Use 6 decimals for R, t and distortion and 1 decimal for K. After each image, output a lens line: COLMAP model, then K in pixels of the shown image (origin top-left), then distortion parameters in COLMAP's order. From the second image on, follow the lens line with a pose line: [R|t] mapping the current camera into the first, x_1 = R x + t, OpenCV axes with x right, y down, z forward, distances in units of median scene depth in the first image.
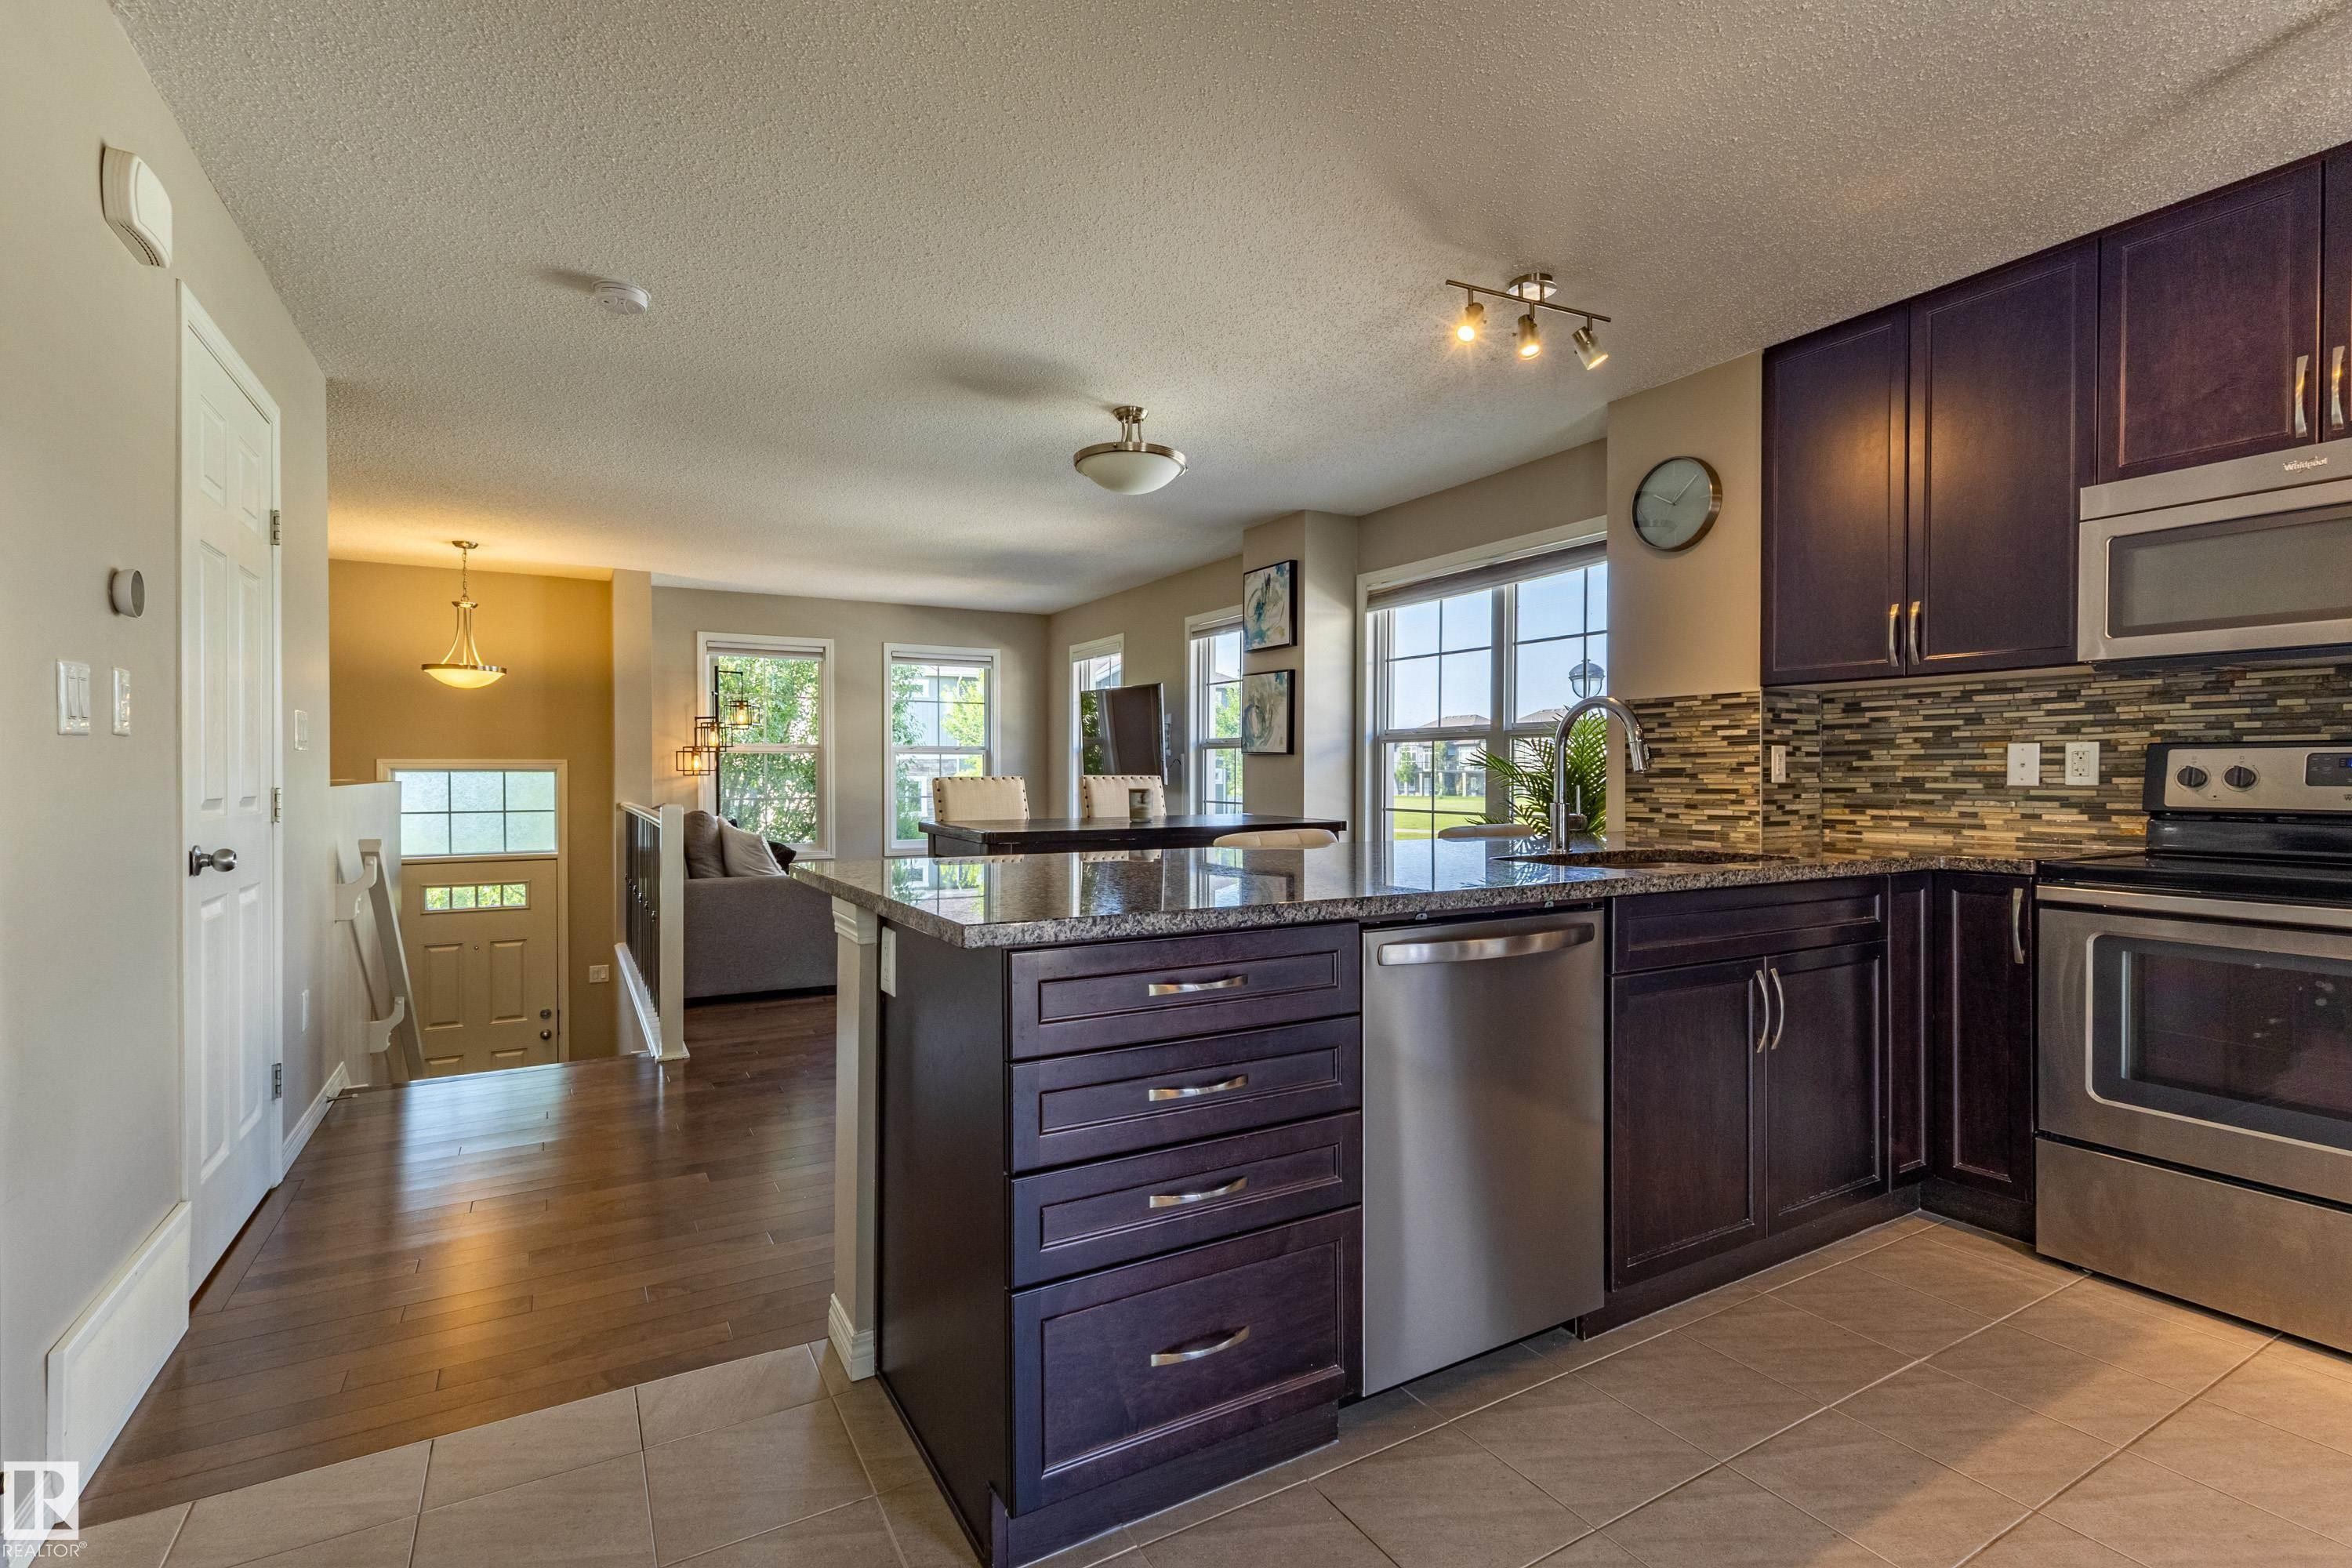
lens RADIAL K [[1088.0, 0, 1169.1], [0, 1088.0, 782.3], [0, 0, 1]] dist [0.003358, 0.002018]
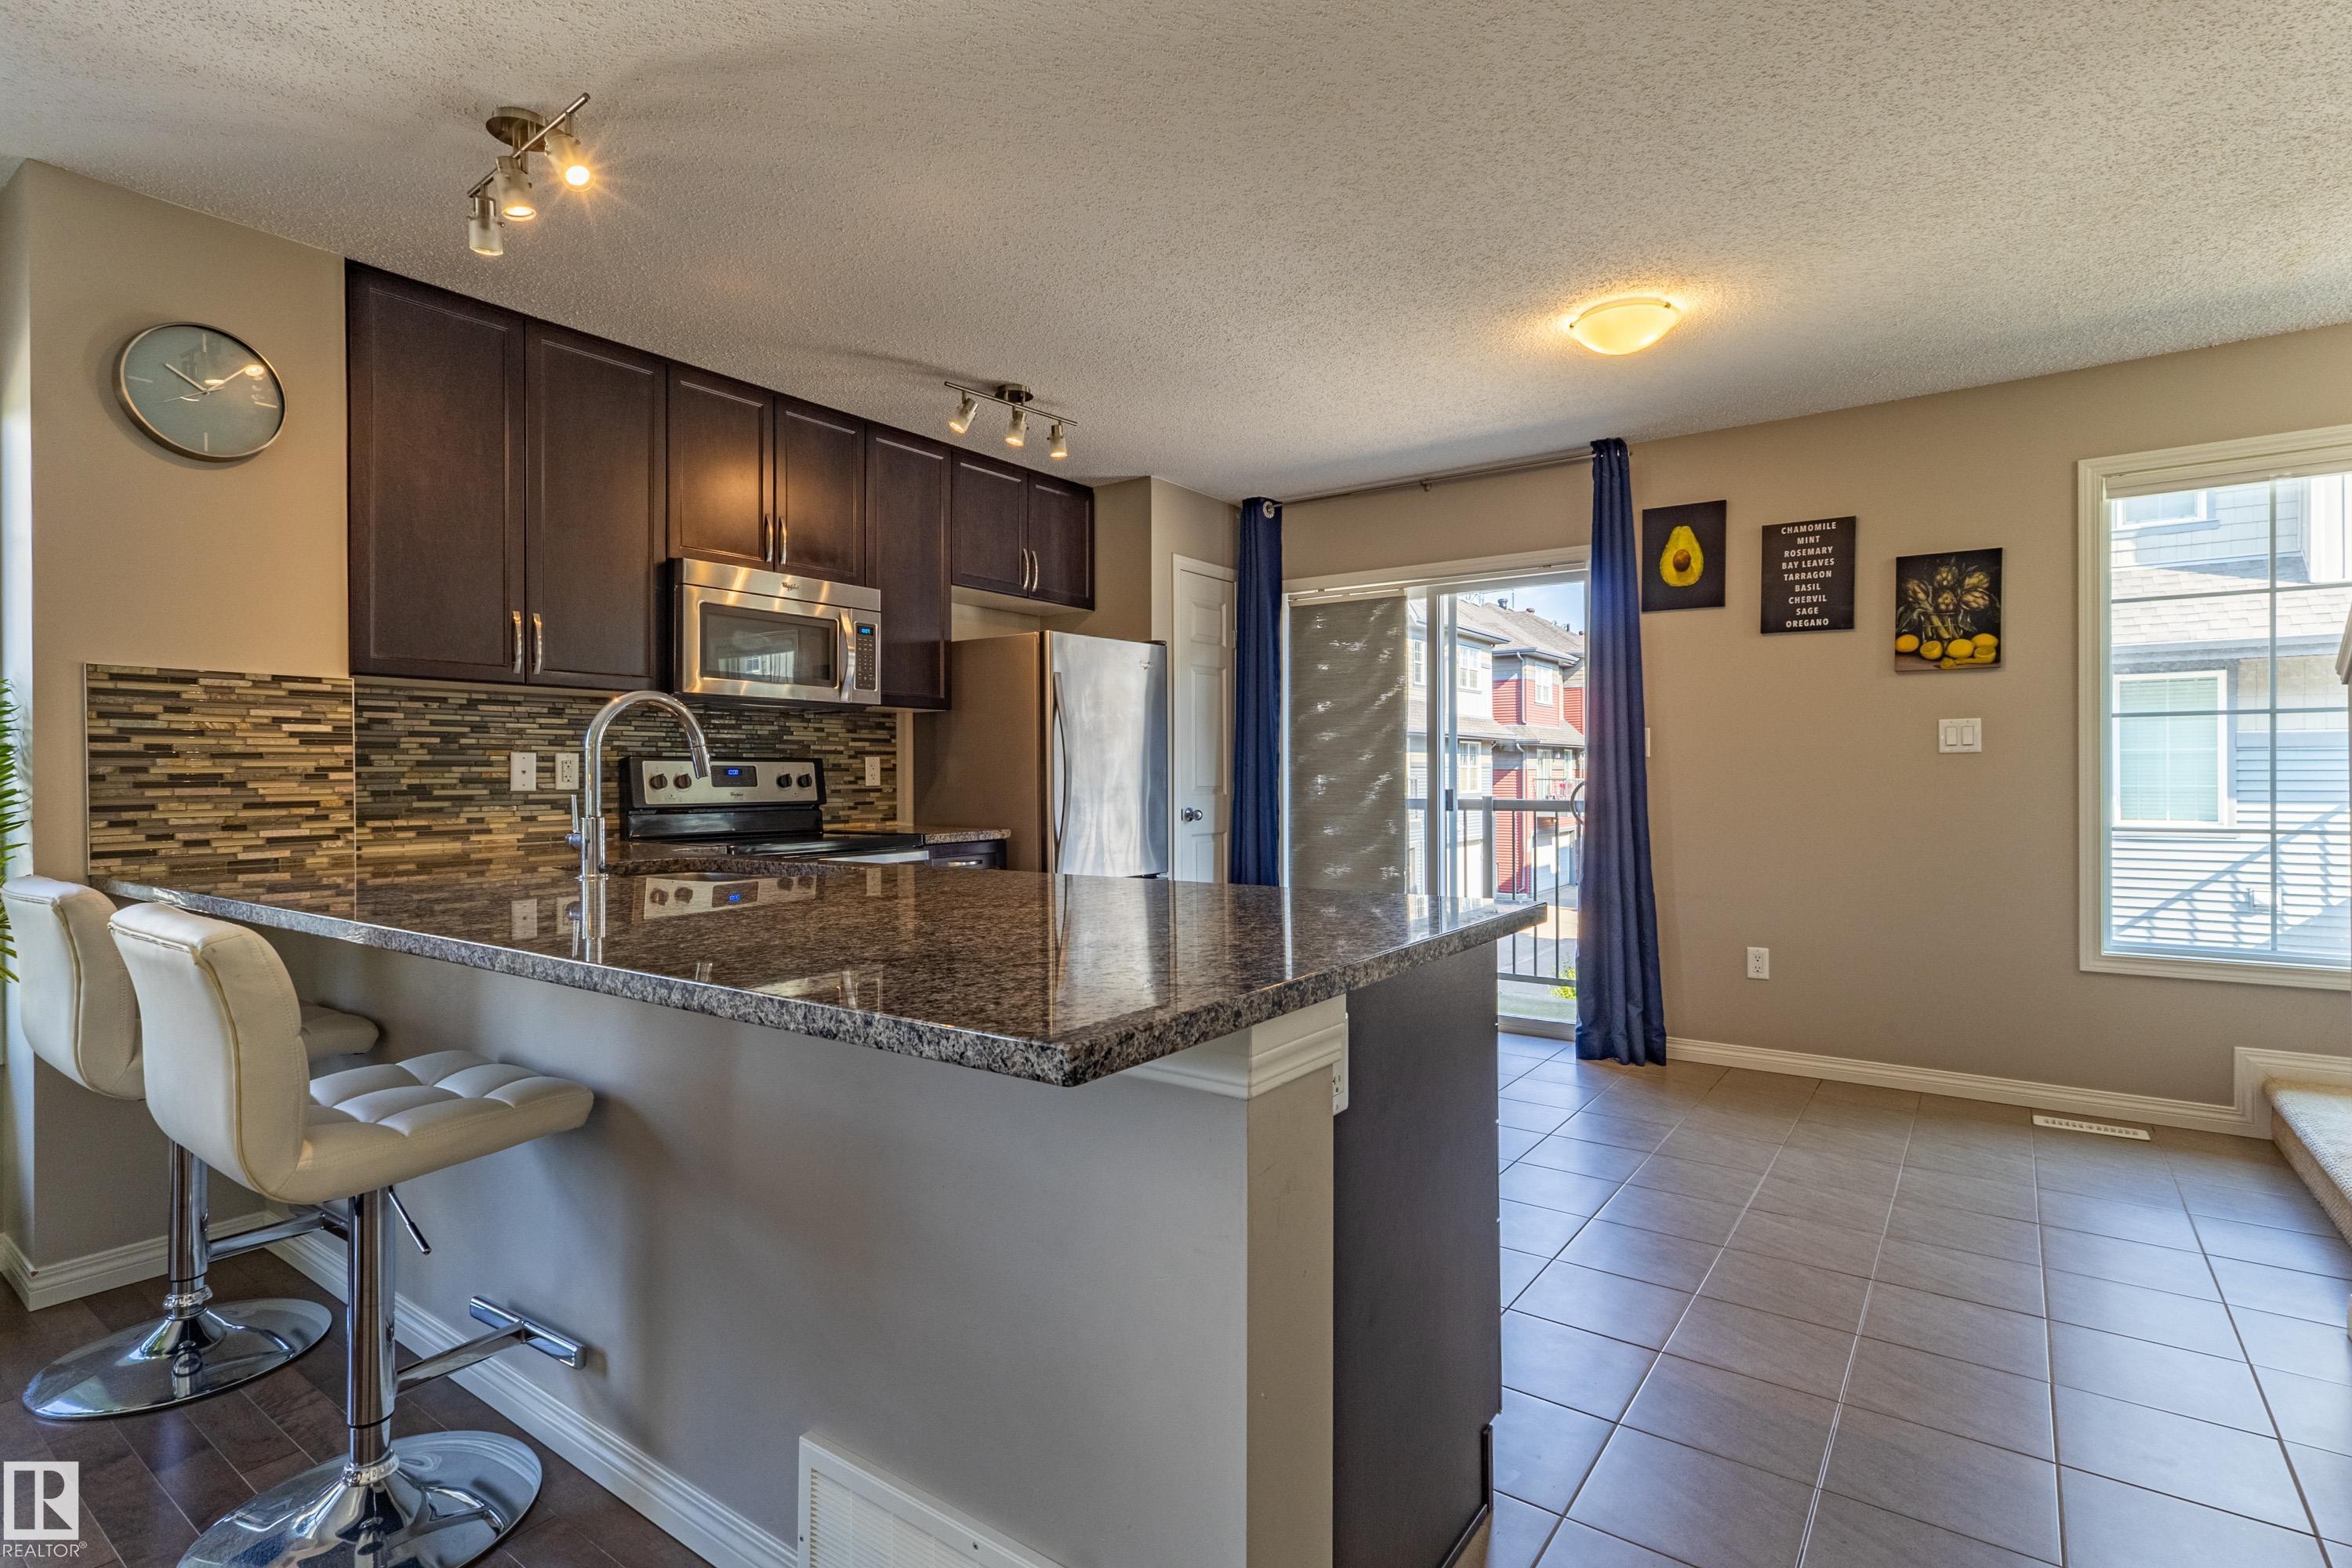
lens RADIAL K [[1139.8, 0, 1169.5], [0, 1139.8, 778.4], [0, 0, 1]] dist [0.002340, 0.004058]
pose [[-0.407093, -0.002081, 0.913384, -0.480029], [0.010150, 0.999925, 0.006802, -0.009583], [-0.913330, 0.012039, -0.407042, 0.784850]]
